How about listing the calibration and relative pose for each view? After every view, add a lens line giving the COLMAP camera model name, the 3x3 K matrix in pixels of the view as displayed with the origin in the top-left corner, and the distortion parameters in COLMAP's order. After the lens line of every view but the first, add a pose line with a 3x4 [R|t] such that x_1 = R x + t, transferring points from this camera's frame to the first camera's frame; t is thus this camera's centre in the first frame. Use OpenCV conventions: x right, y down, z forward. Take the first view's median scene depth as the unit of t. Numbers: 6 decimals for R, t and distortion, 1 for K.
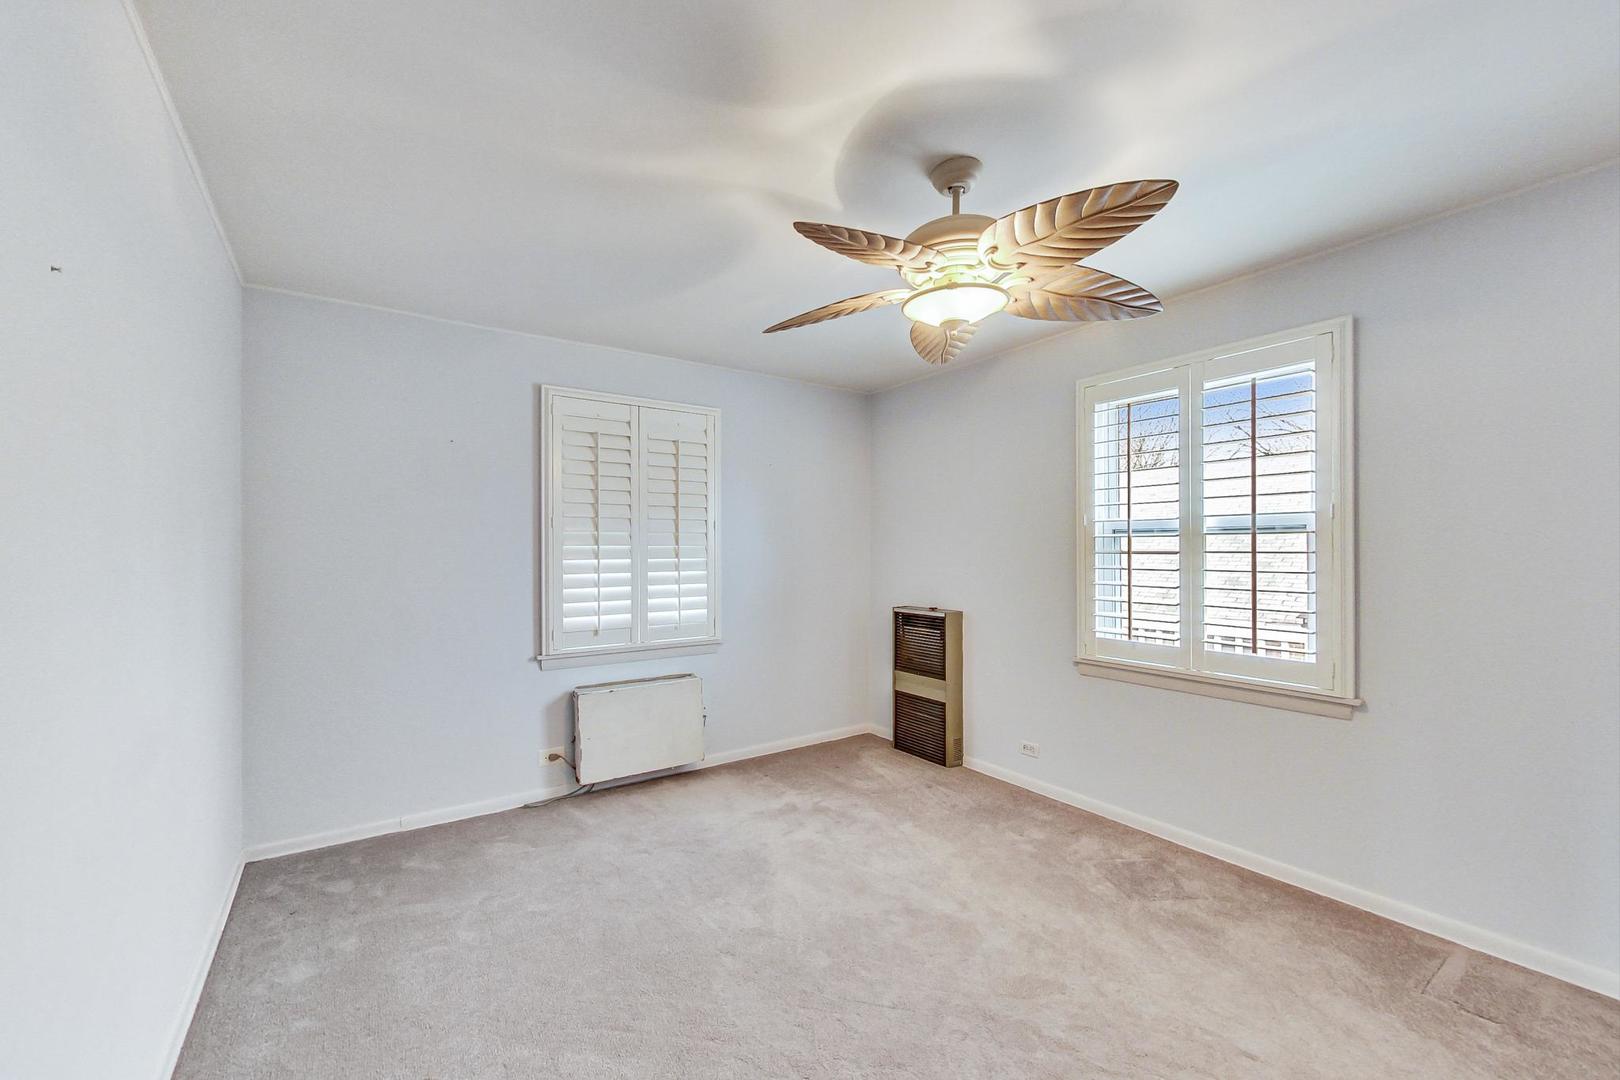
lens RADIAL K [[715.6, 0, 829.4], [0, 715.6, 545.9], [0, 0, 1]] dist [-0.001320, -0.000688]
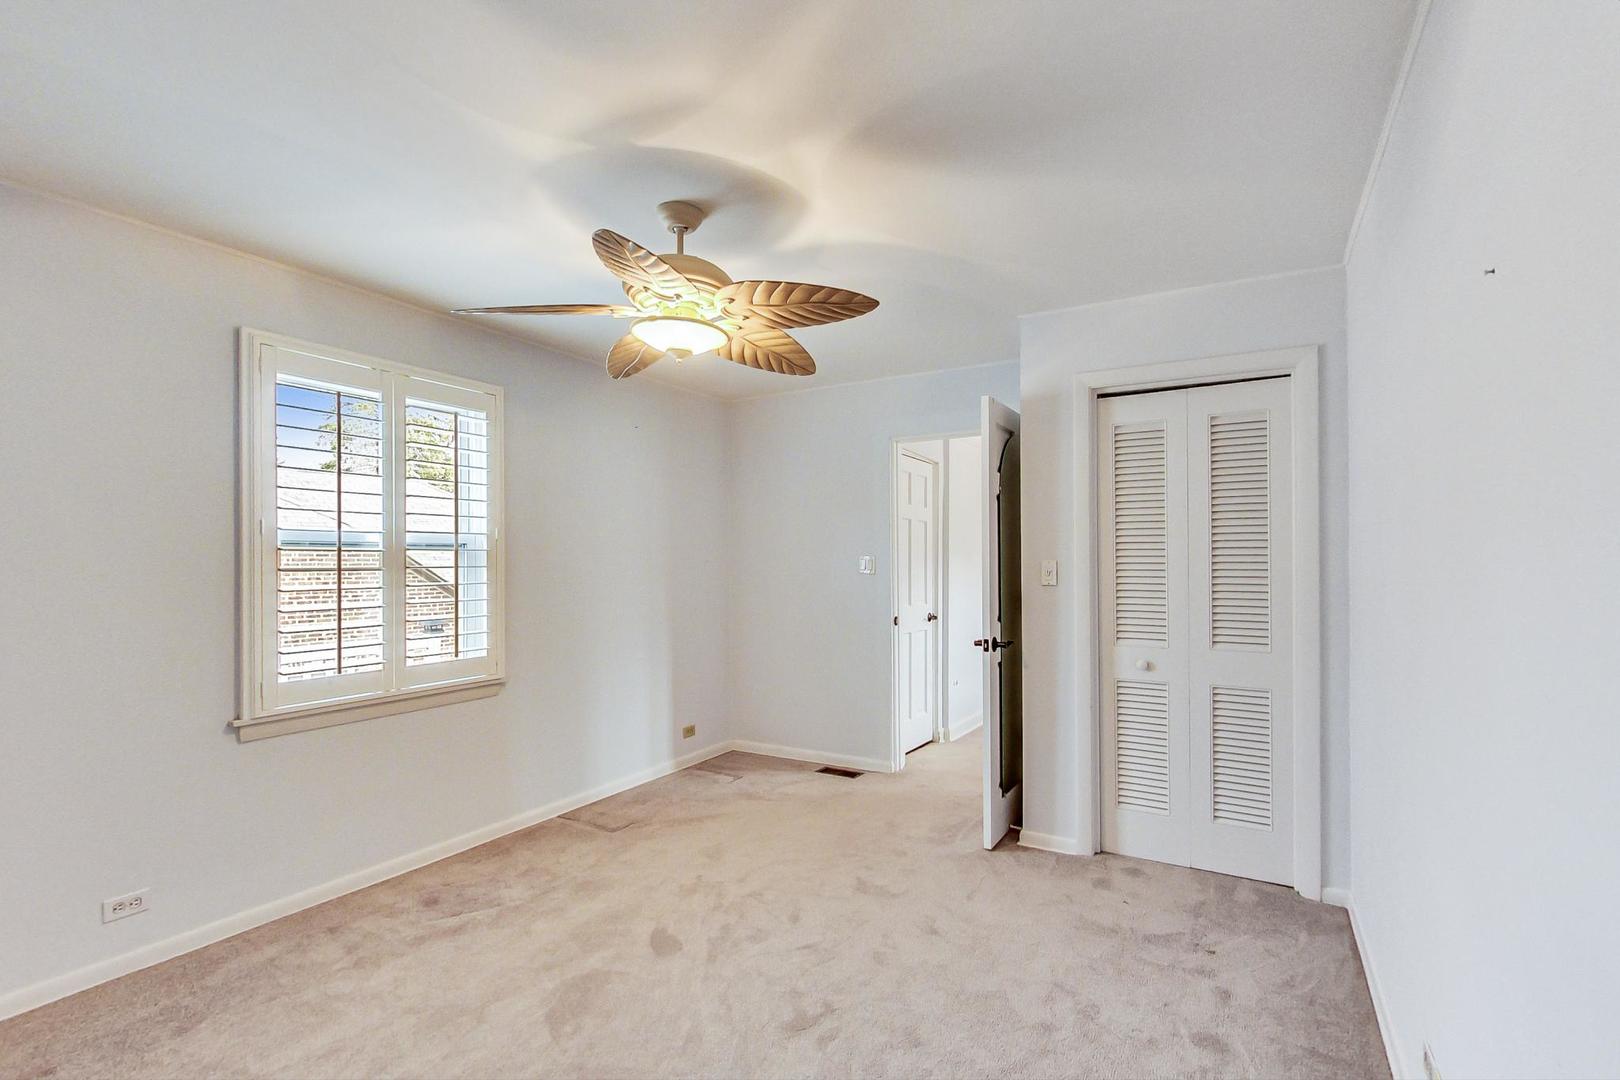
lens RADIAL K [[715.6, 0, 829.4], [0, 715.6, 545.9], [0, 0, 1]] dist [-0.001320, -0.000688]
pose [[-0.439019, 0.020578, 0.898242, -0.670438], [0.003946, 0.999772, -0.020976, 0.001712], [-0.898469, -0.005664, -0.439000, 0.967069]]
